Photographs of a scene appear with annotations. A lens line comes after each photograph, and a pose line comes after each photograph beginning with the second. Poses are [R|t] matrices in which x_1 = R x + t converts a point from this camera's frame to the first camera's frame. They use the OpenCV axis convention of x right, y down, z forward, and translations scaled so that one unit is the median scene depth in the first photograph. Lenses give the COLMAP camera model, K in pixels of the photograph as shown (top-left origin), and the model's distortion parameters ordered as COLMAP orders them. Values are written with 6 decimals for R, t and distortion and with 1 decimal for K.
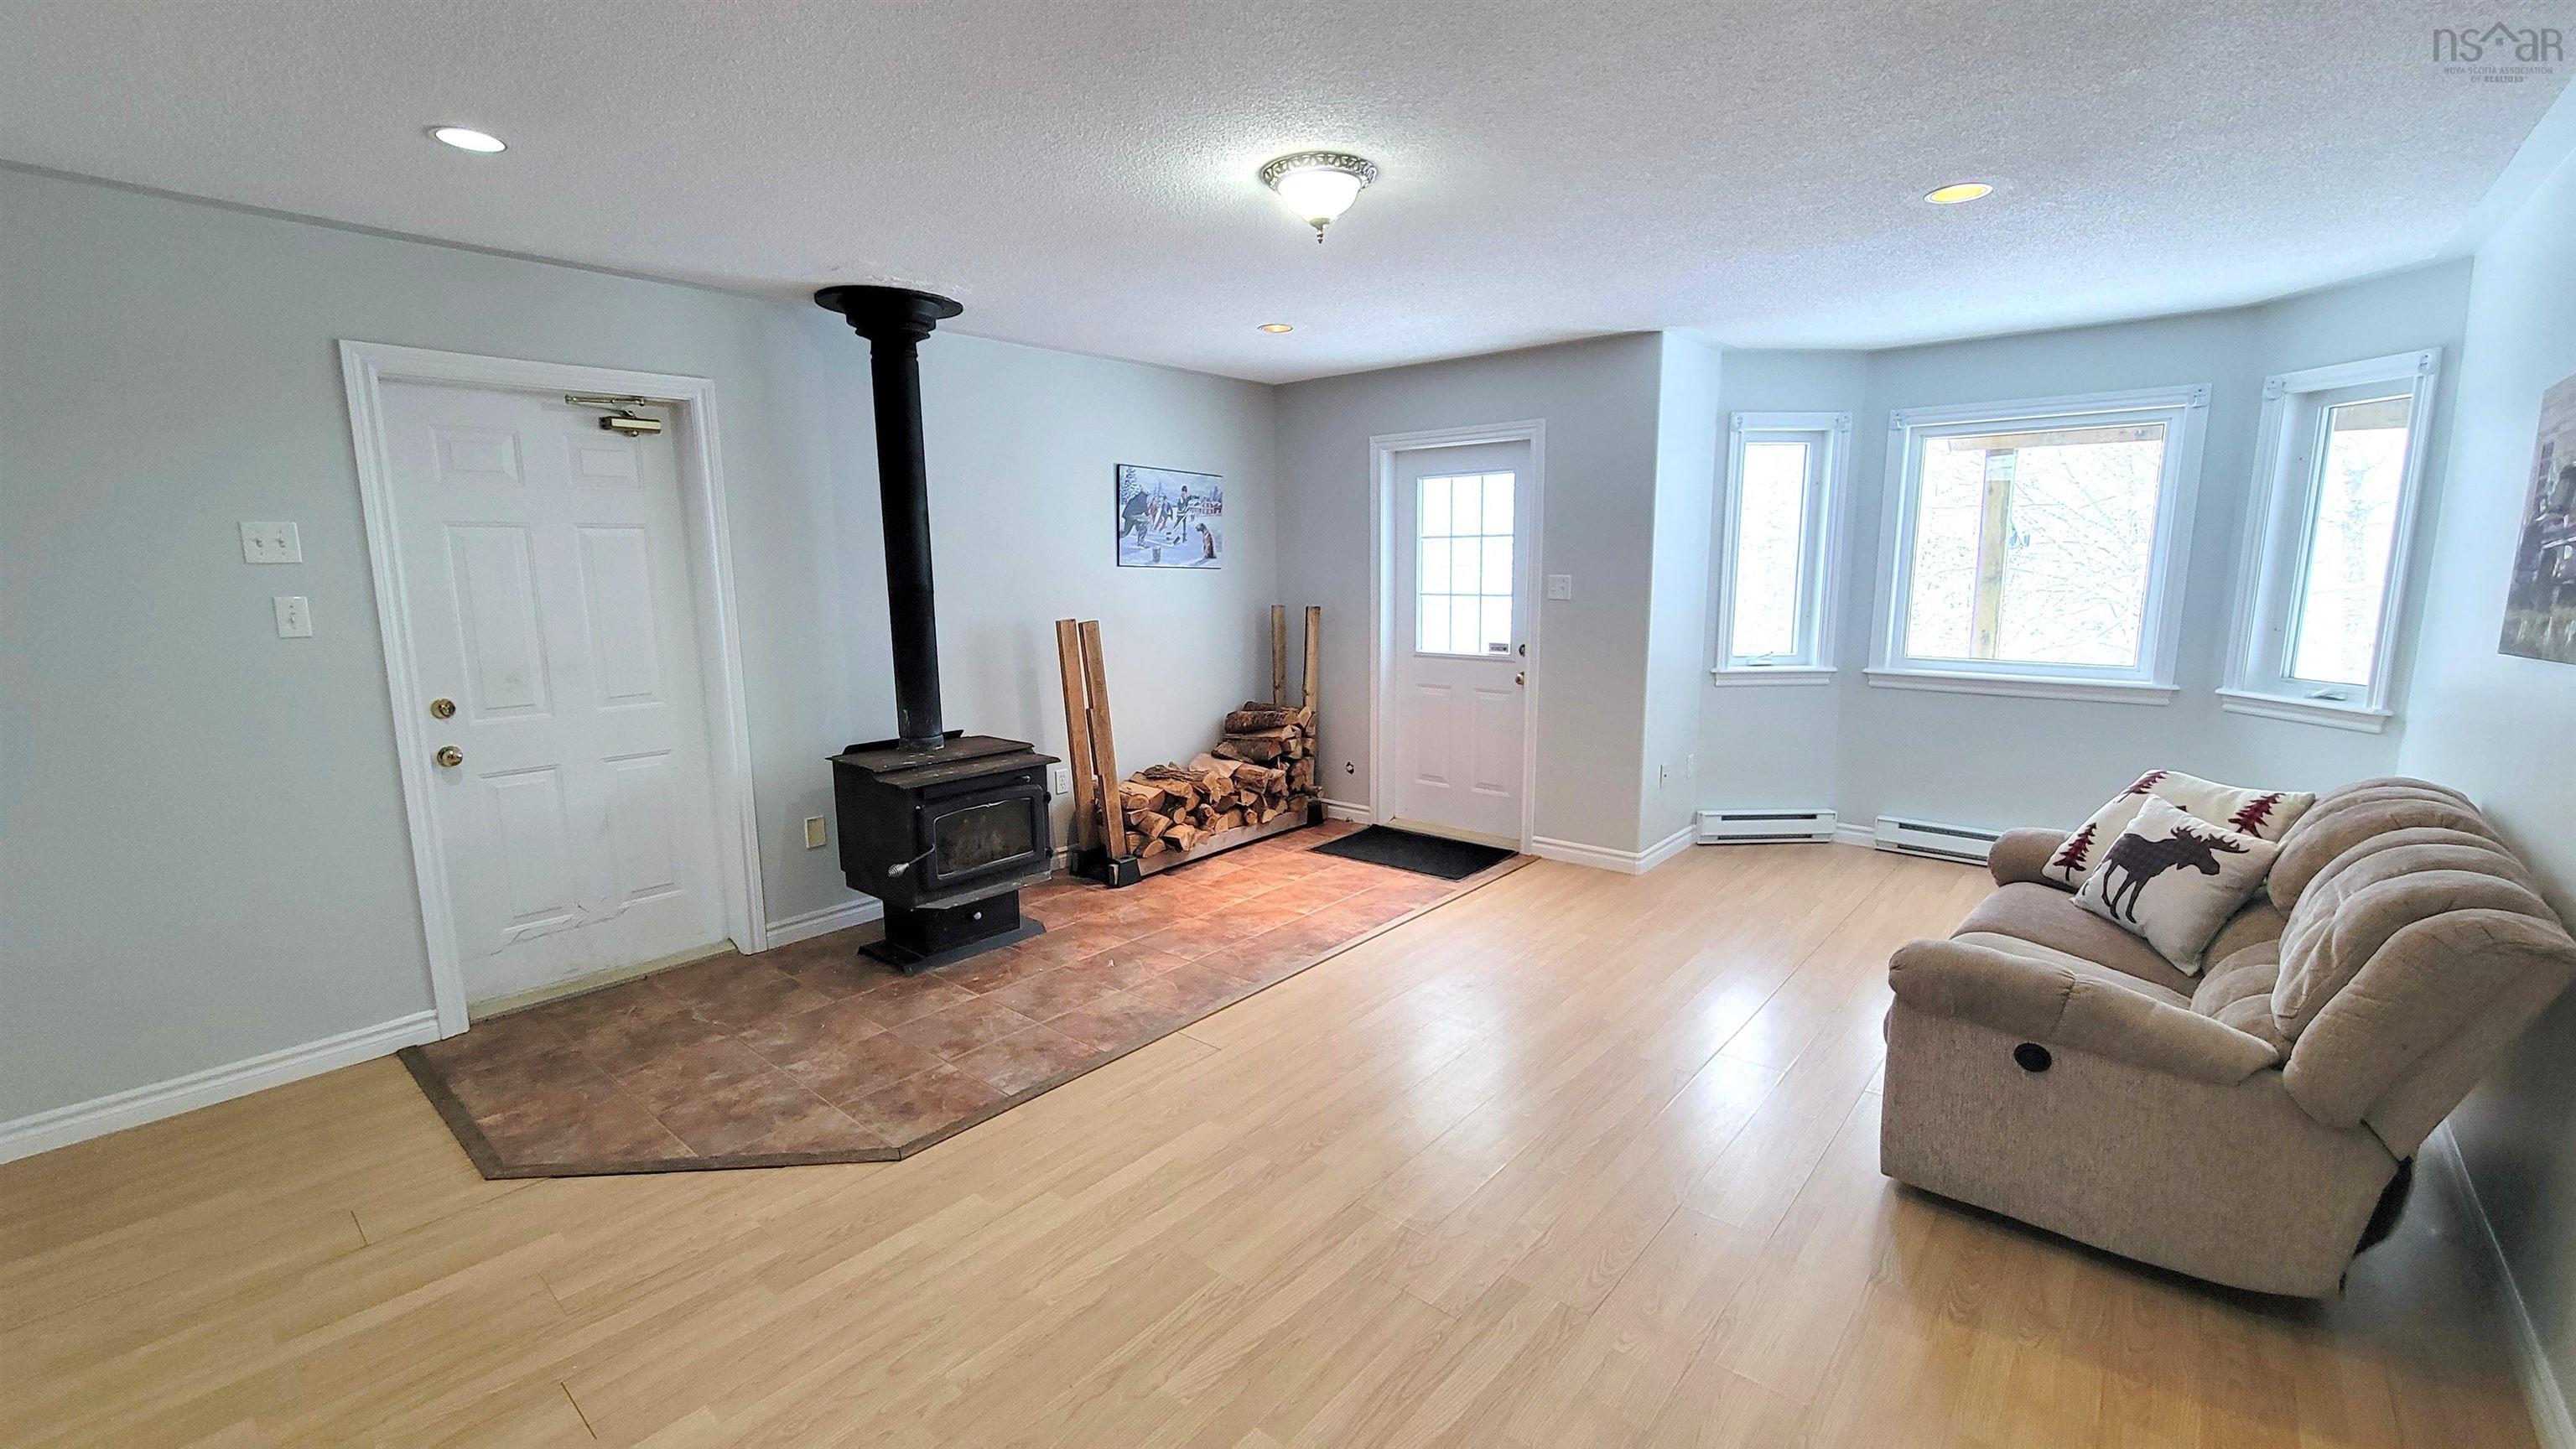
lens RADIAL K [[1052.9, 0, 1285.2], [0, 1052.9, 741.8], [0, 0, 1]] dist [0.000419, -0.000474]
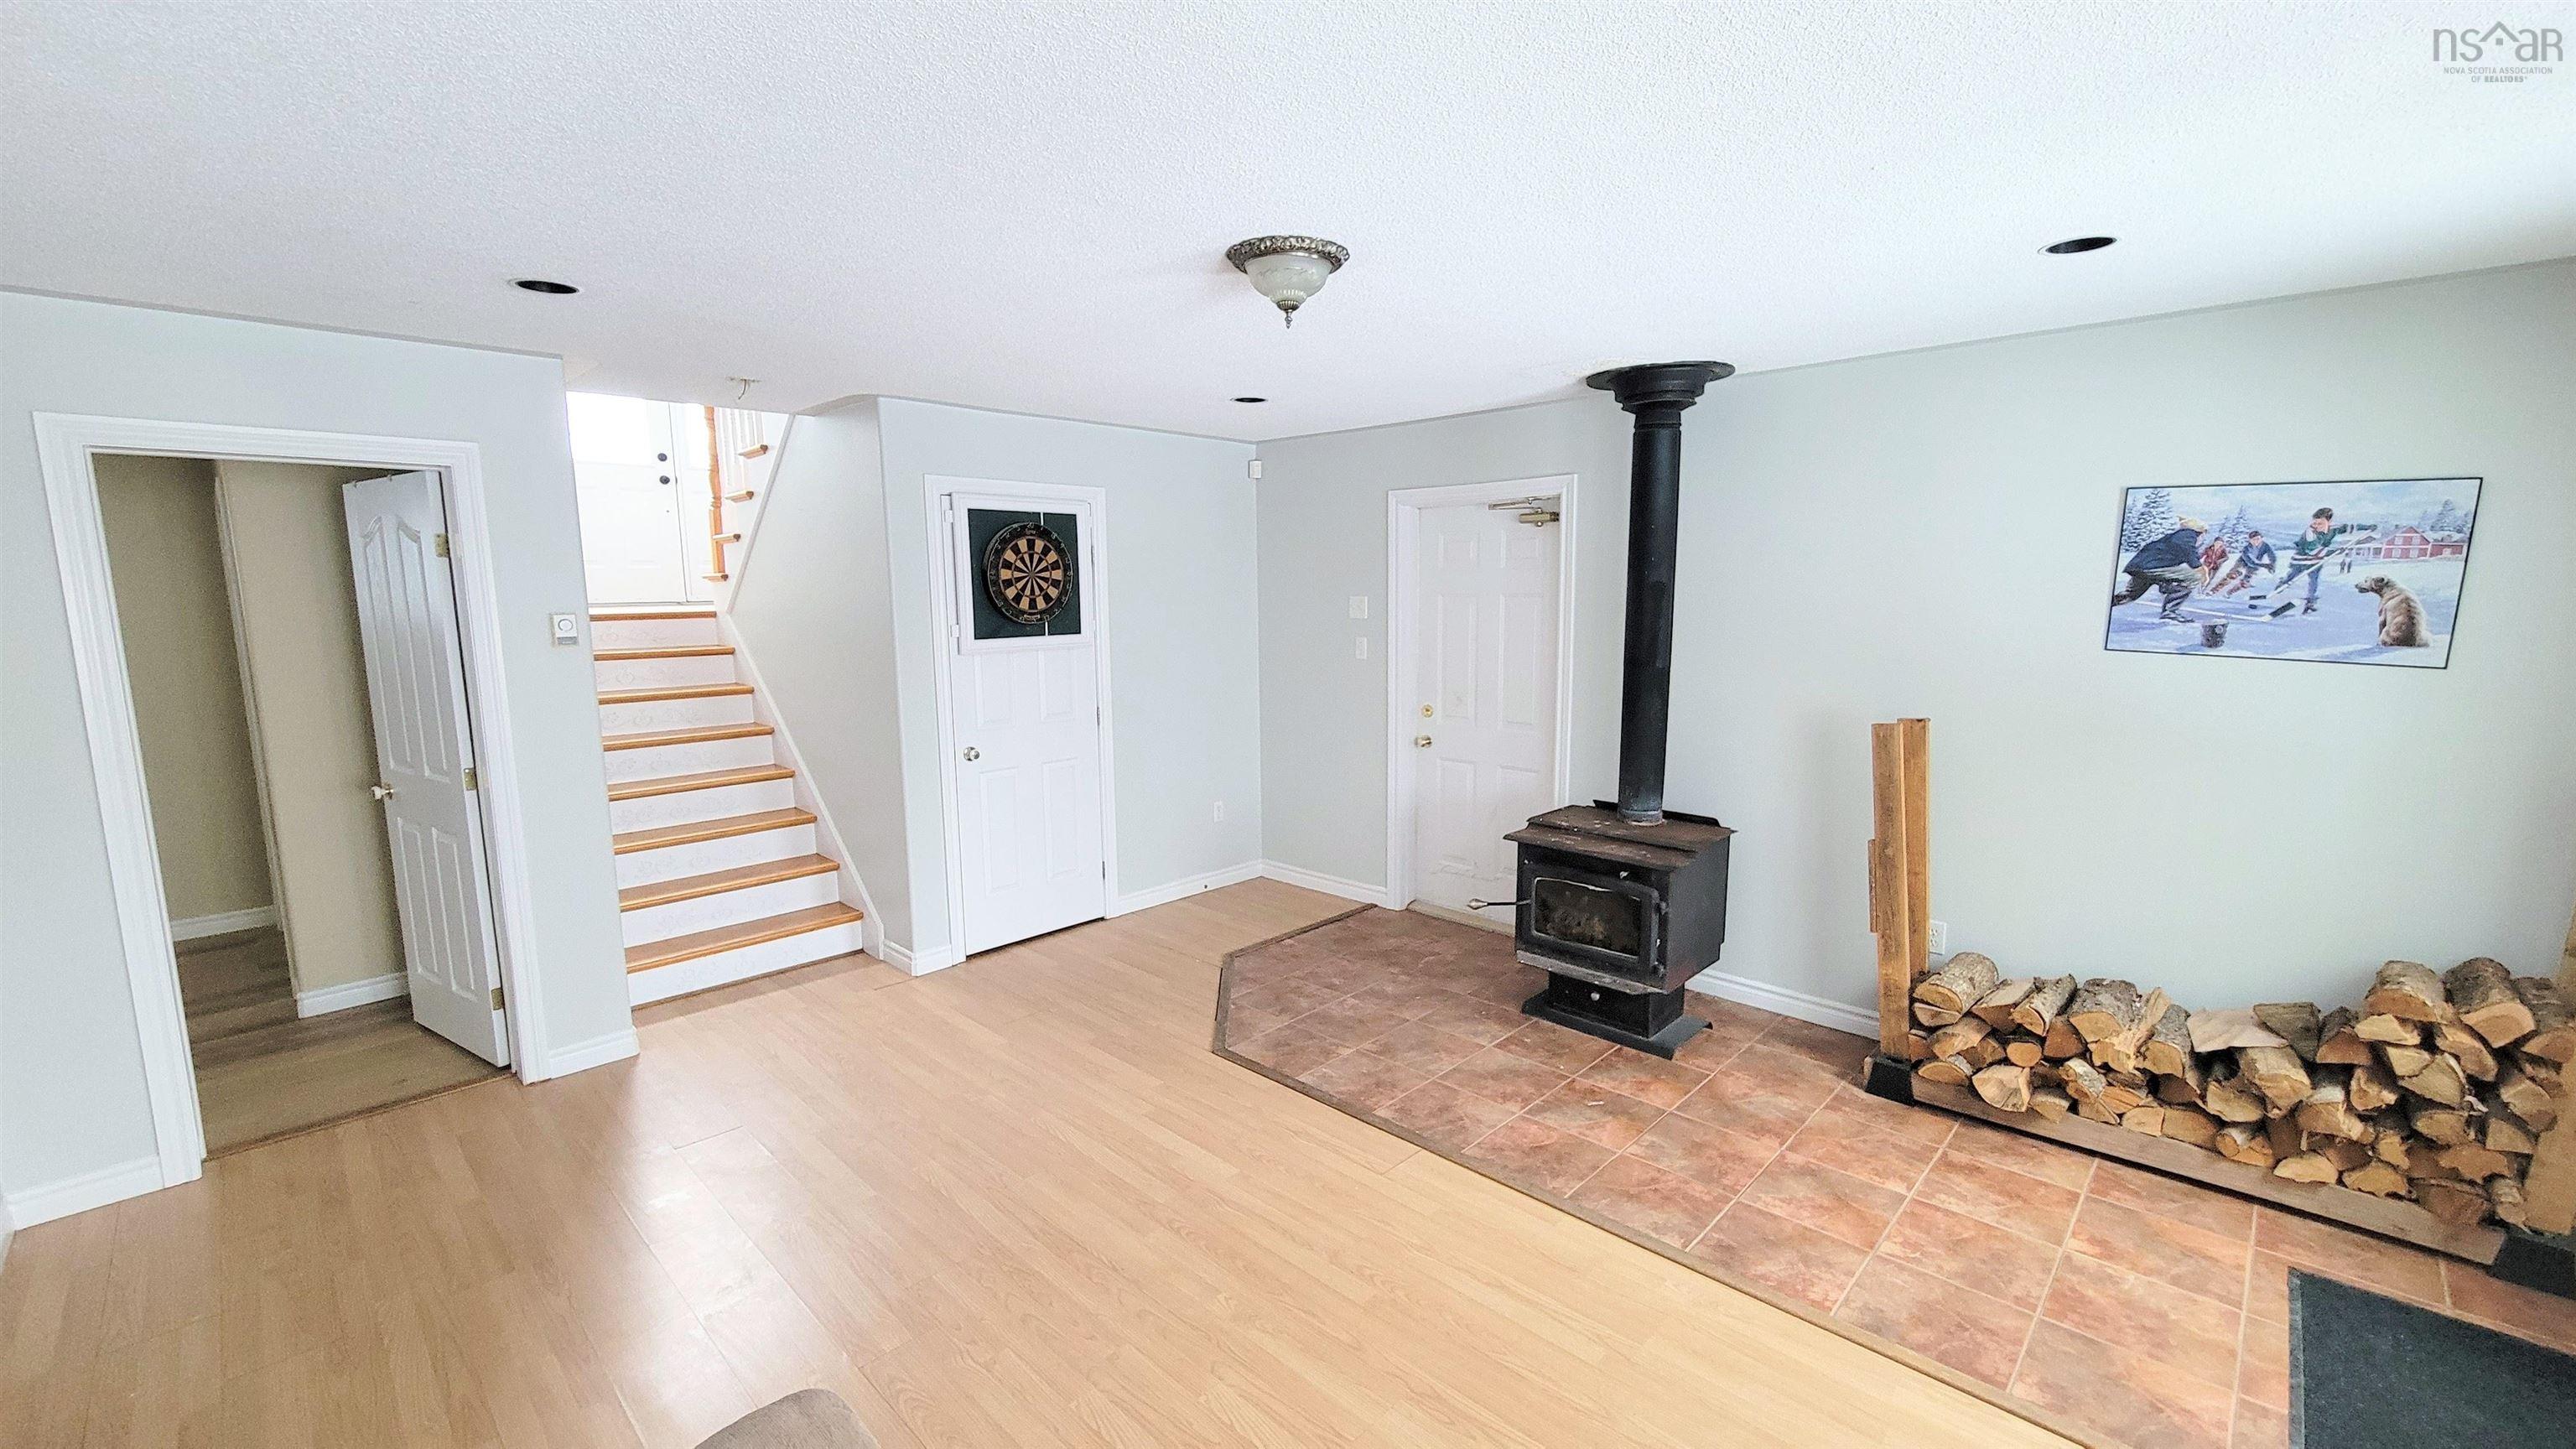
lens RADIAL K [[1052.9, 0, 1279.4], [0, 1052.9, 714.4], [0, 0, 1]] dist [0.000419, -0.000474]
pose [[-0.068946, 0.134633, -0.988494, 0.731234], [-0.158903, 0.976720, 0.144113, -0.204792], [0.984884, 0.167011, -0.045948, 0.795460]]
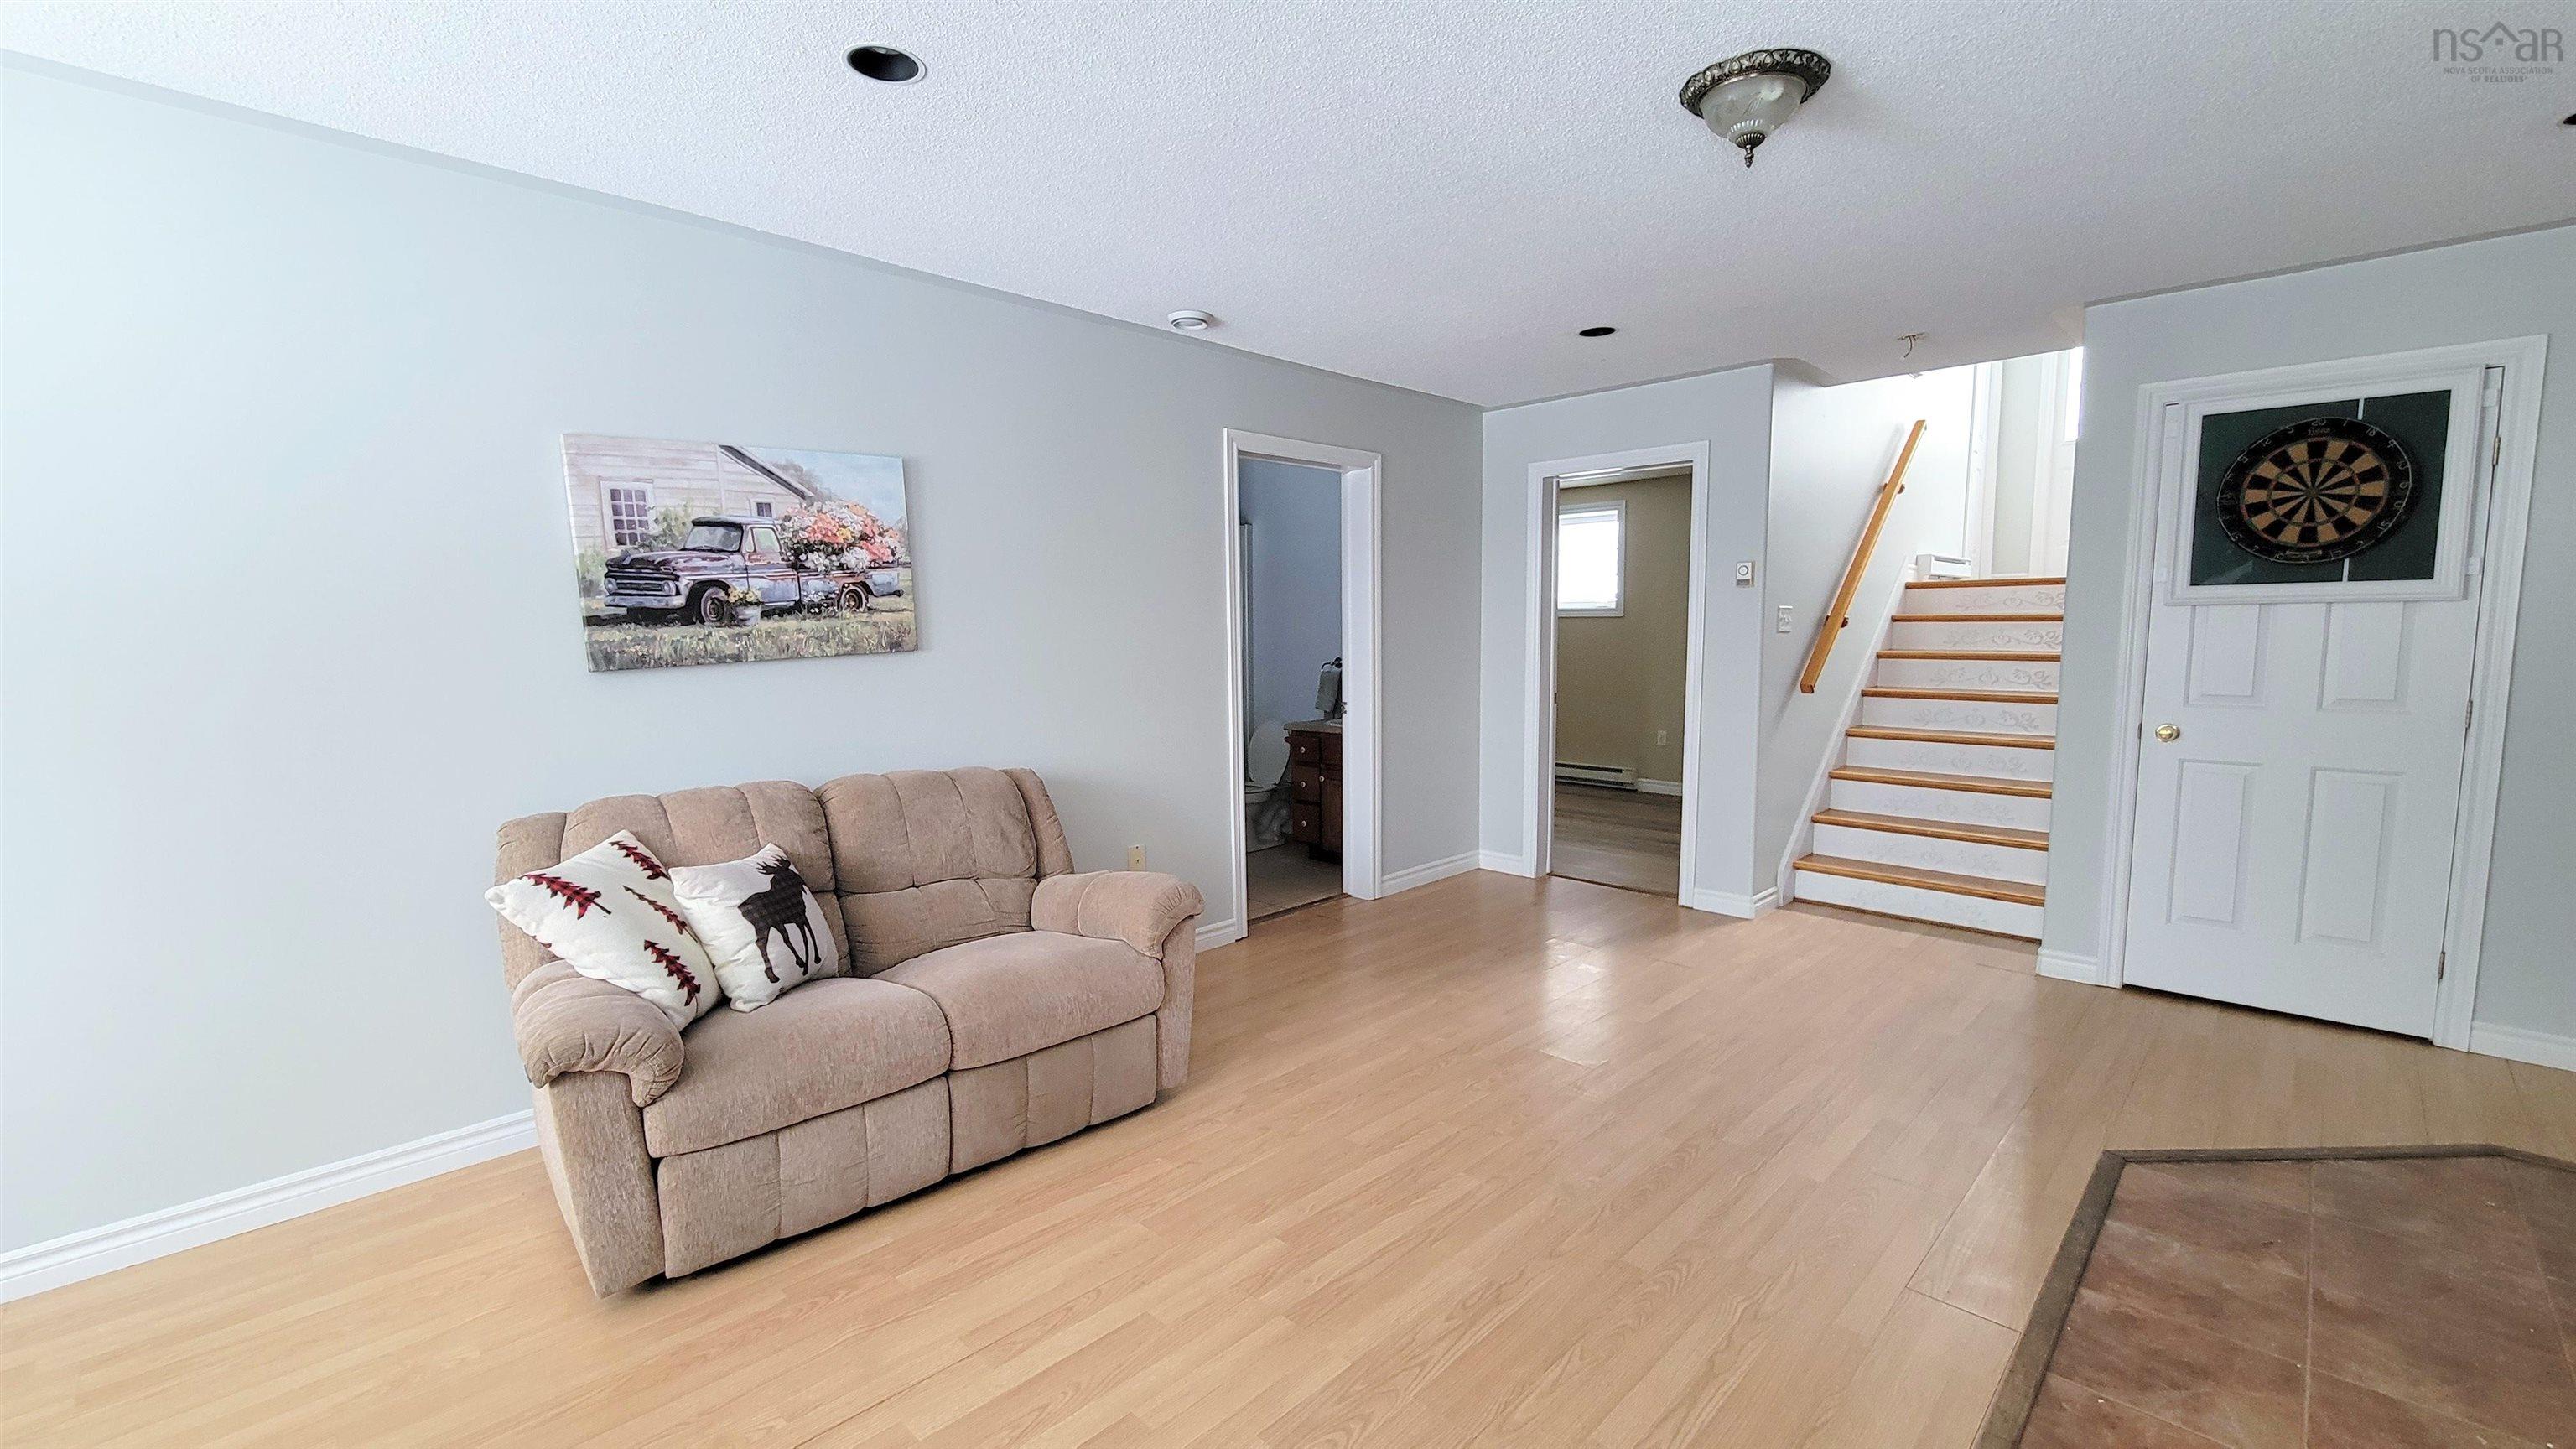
lens RADIAL K [[1052.9, 0, 1283.9], [0, 1052.9, 717.8], [0, 0, 1]] dist [0.000419, -0.000474]
pose [[-0.997734, 0.010806, 0.066408, 0.251513], [0.027697, 0.965474, 0.259022, -0.209886], [-0.061316, 0.260274, -0.963586, 1.406774]]
